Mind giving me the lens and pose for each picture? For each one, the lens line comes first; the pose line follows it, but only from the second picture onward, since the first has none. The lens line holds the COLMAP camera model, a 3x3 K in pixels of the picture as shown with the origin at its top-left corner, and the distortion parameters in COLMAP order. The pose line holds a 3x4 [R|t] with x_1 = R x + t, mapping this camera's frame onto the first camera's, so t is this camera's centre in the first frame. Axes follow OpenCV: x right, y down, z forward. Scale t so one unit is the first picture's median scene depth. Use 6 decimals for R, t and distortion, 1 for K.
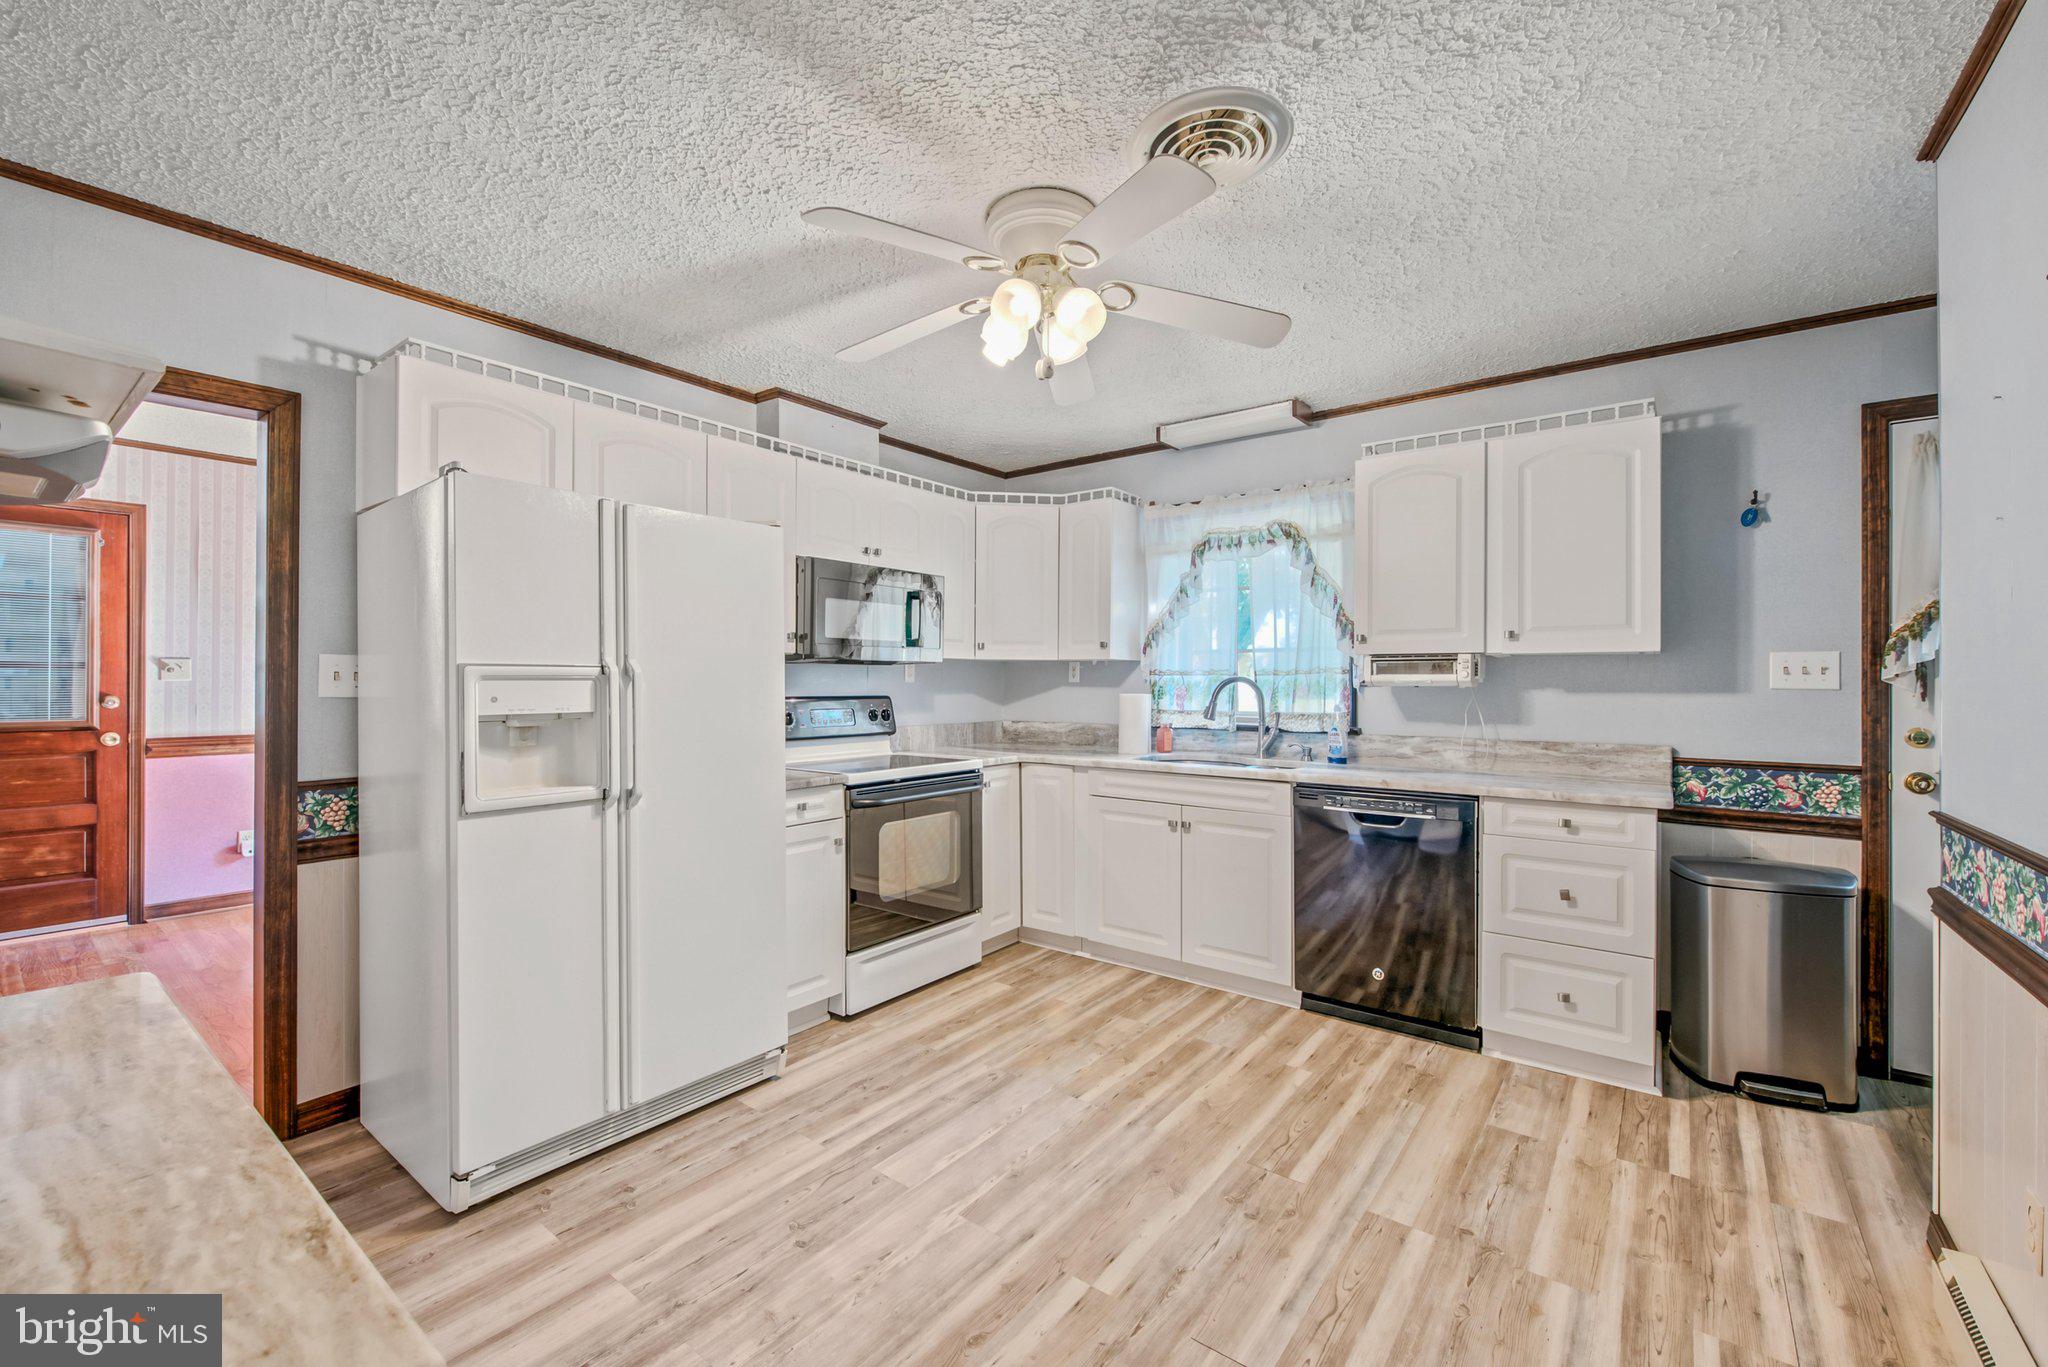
lens RADIAL K [[826.4, 0, 1028.4], [0, 826.4, 680.6], [0, 0, 1]] dist [0.000623, -0.000013]
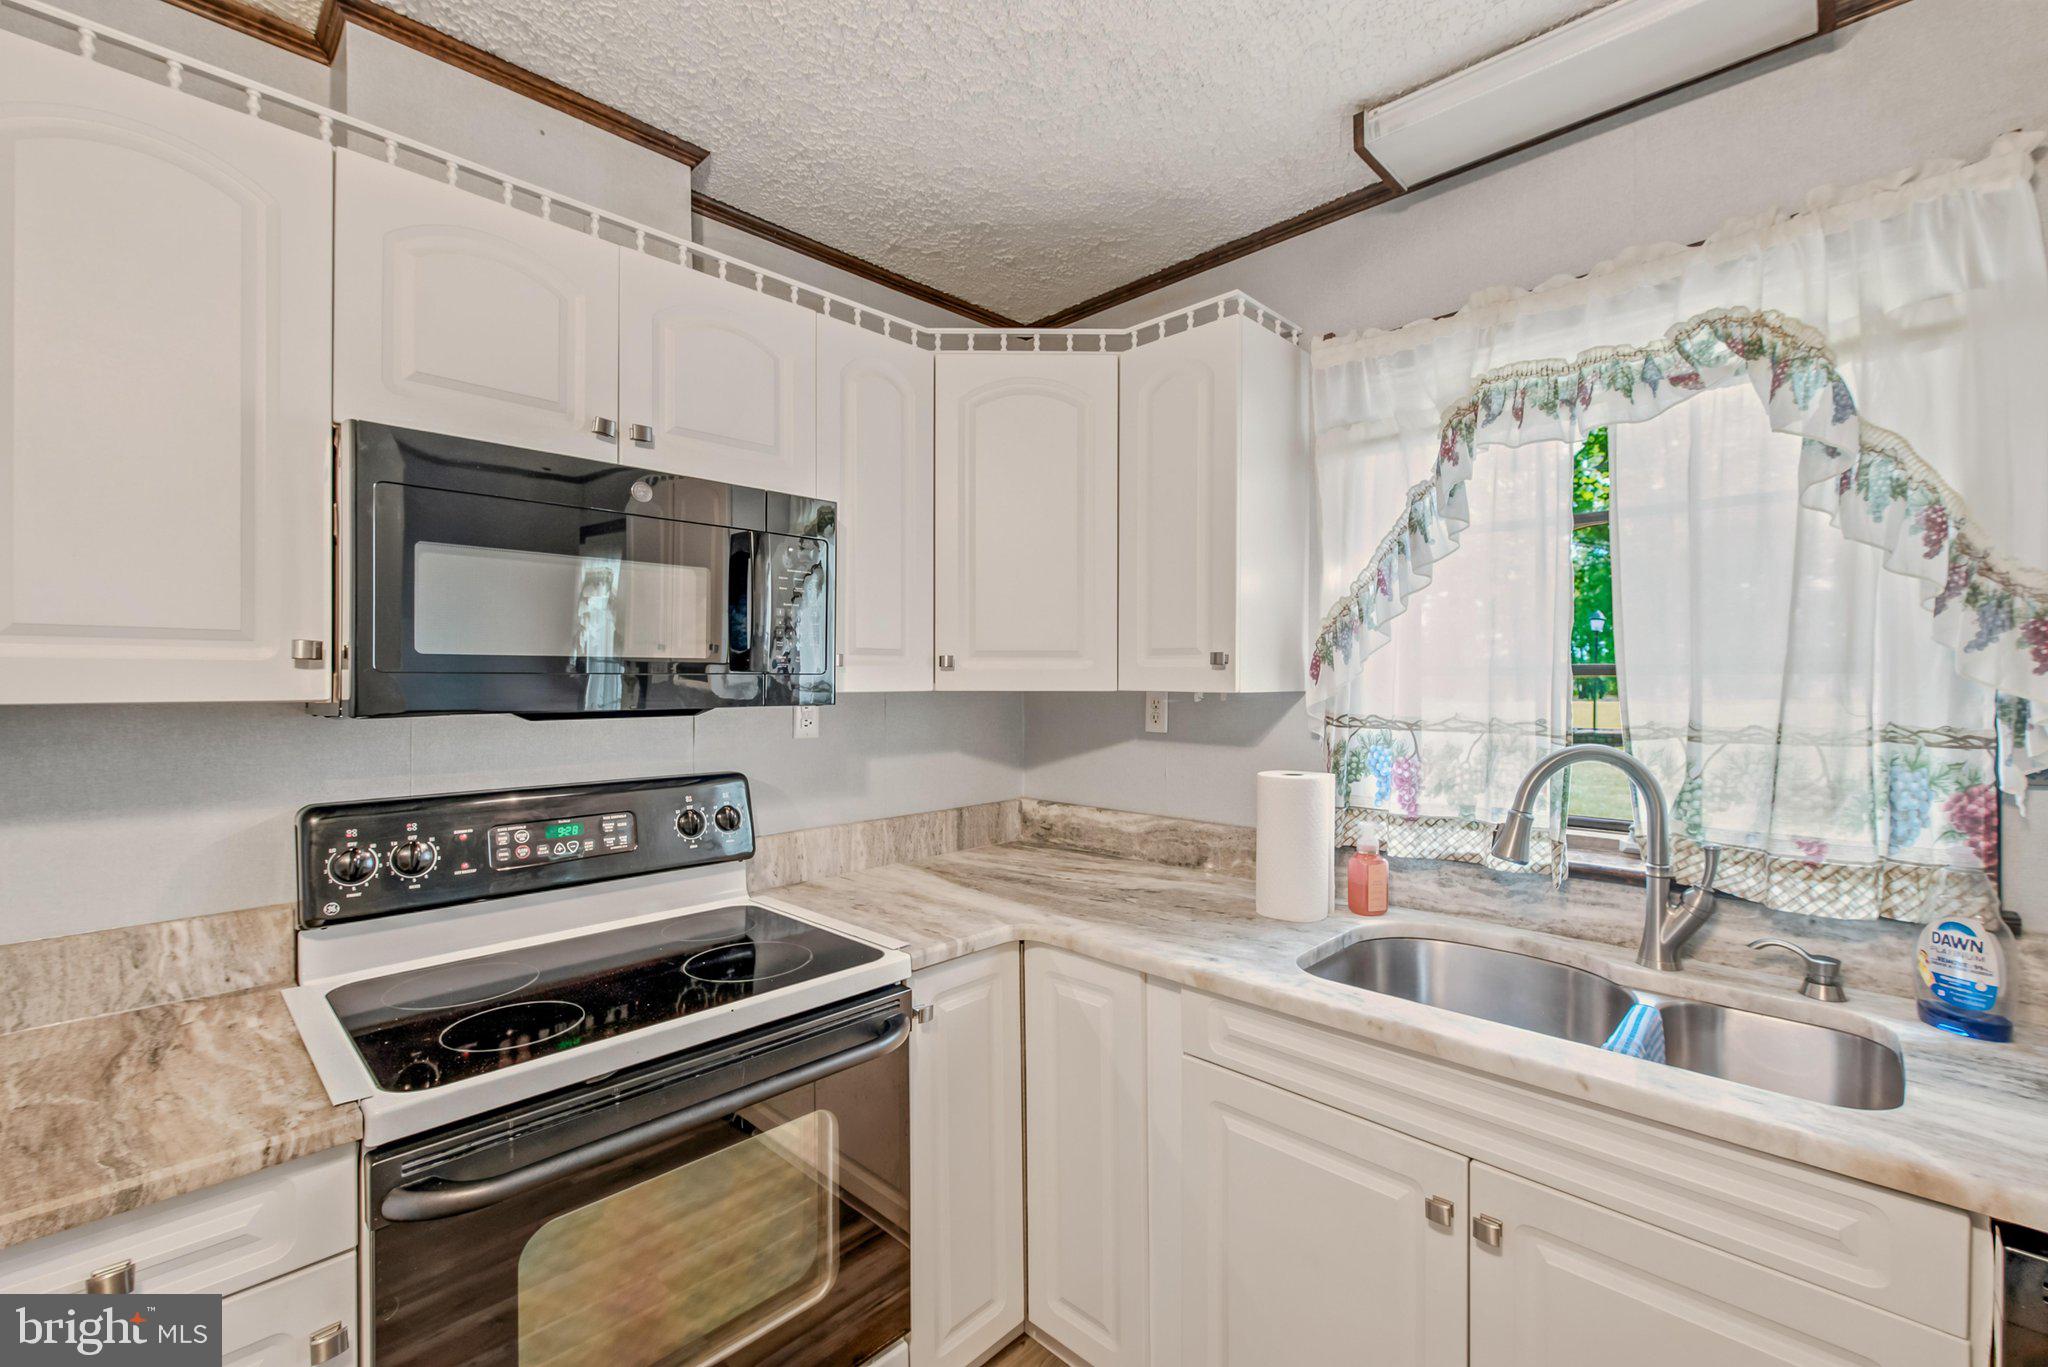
lens RADIAL K [[856.4, 0, 1024.0], [0, 856.4, 683.5], [0, 0, 1]] dist [0.000114, -0.000236]
pose [[0.992062, -0.003941, -0.125686, 0.050123], [0.004919, 0.999960, 0.007470, -0.037356], [0.125652, -0.008029, 0.992042, 0.593727]]
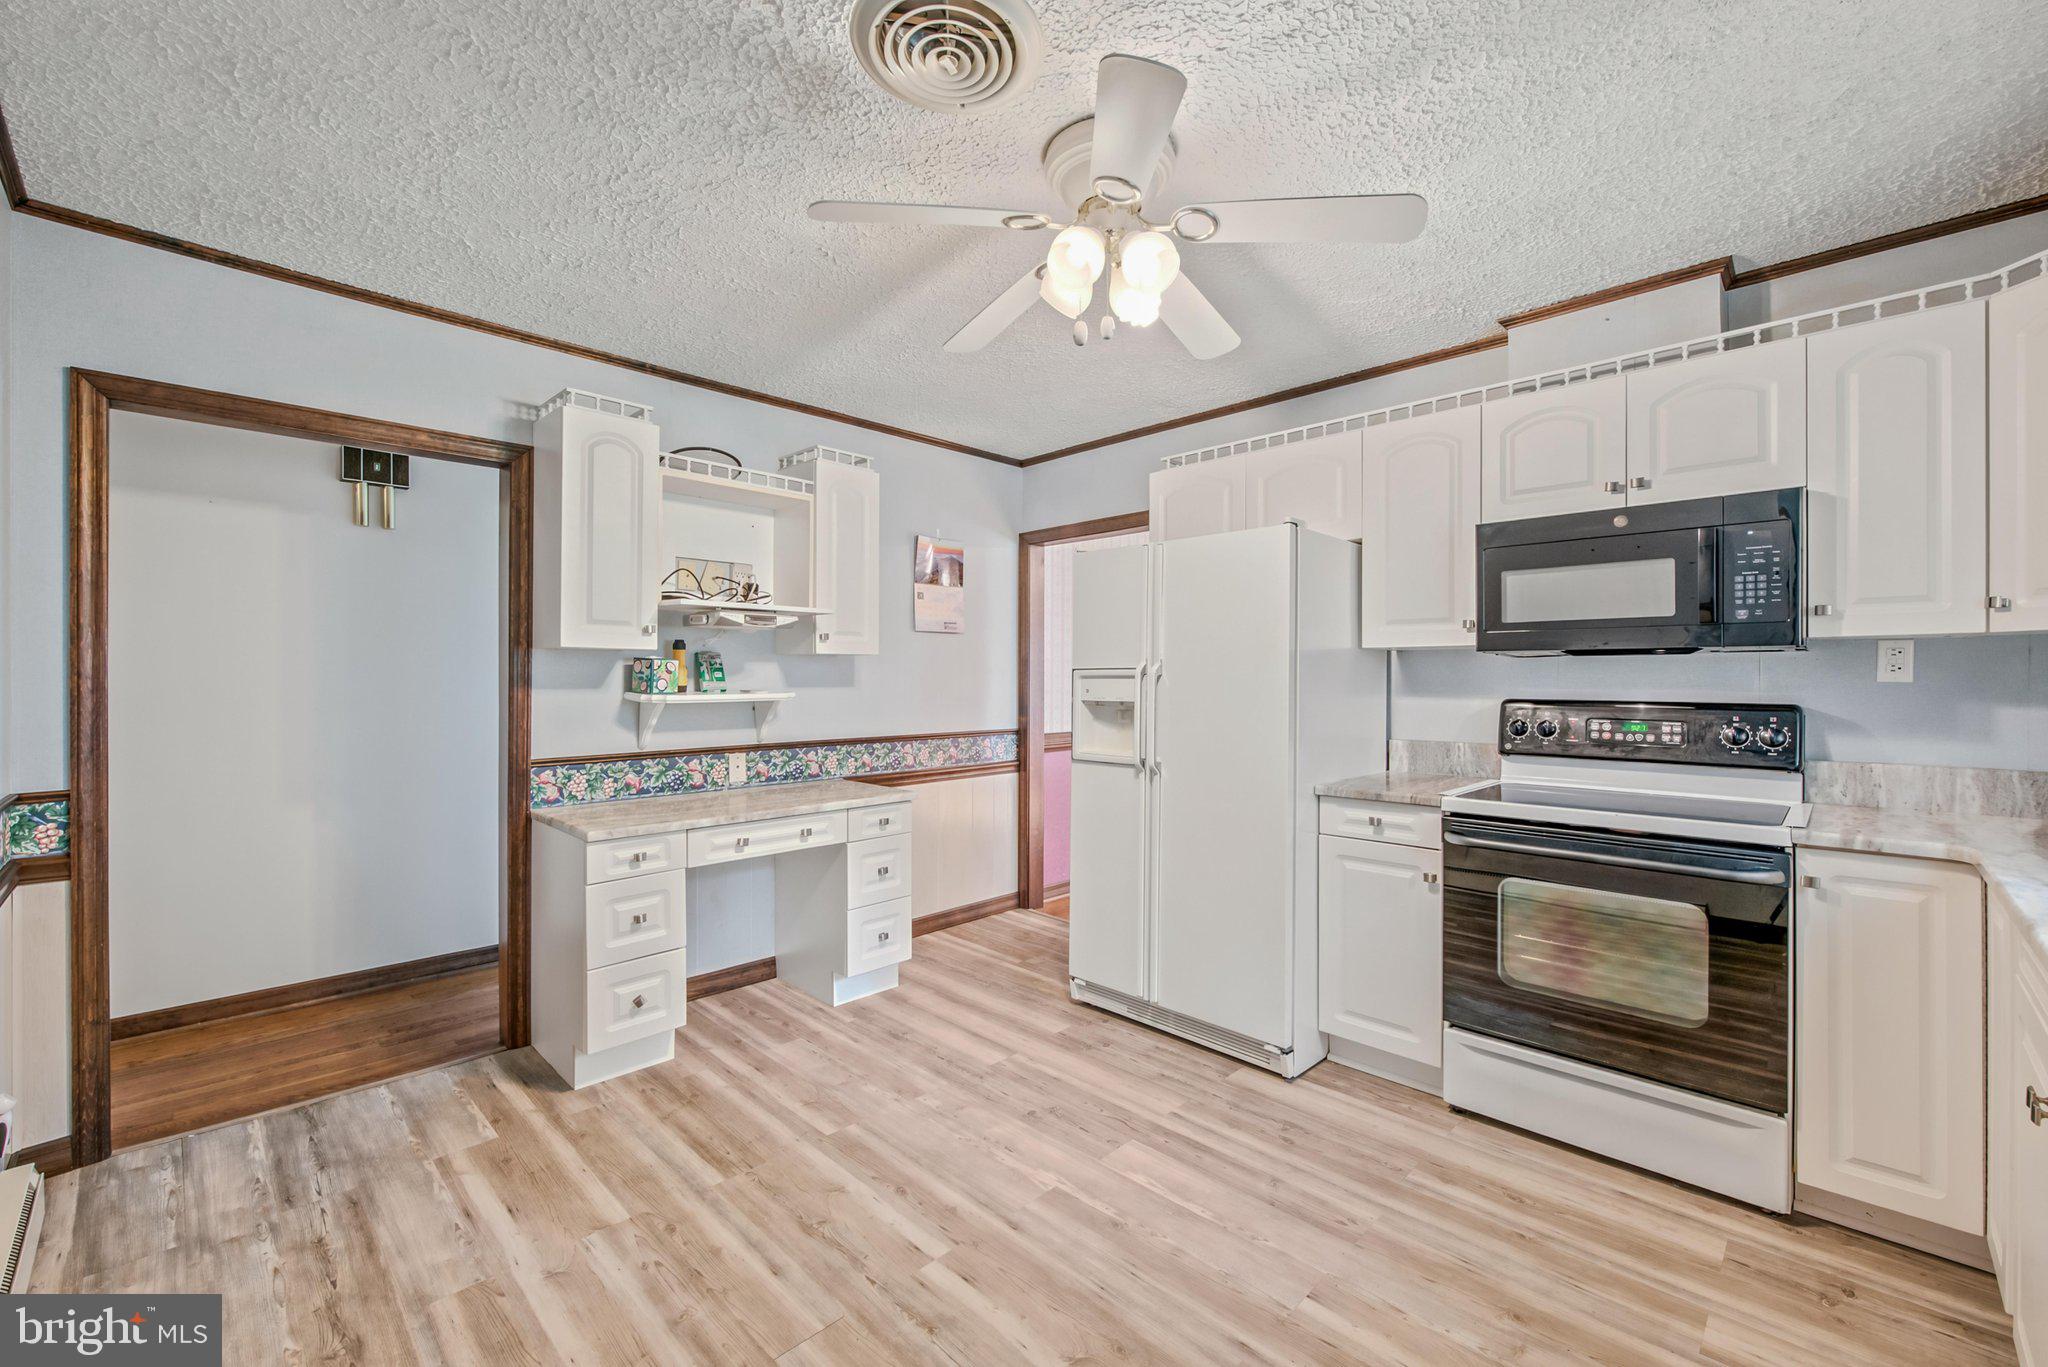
lens RADIAL K [[840.0, 0, 1042.5], [0, 840.0, 673.7], [0, 0, 1]] dist [0.001639, 0.000046]
pose [[-0.114776, -0.007244, -0.993365, 0.522834], [0.003898, 0.999962, -0.007743, -0.001023], [0.993384, -0.004761, -0.114743, 0.586151]]
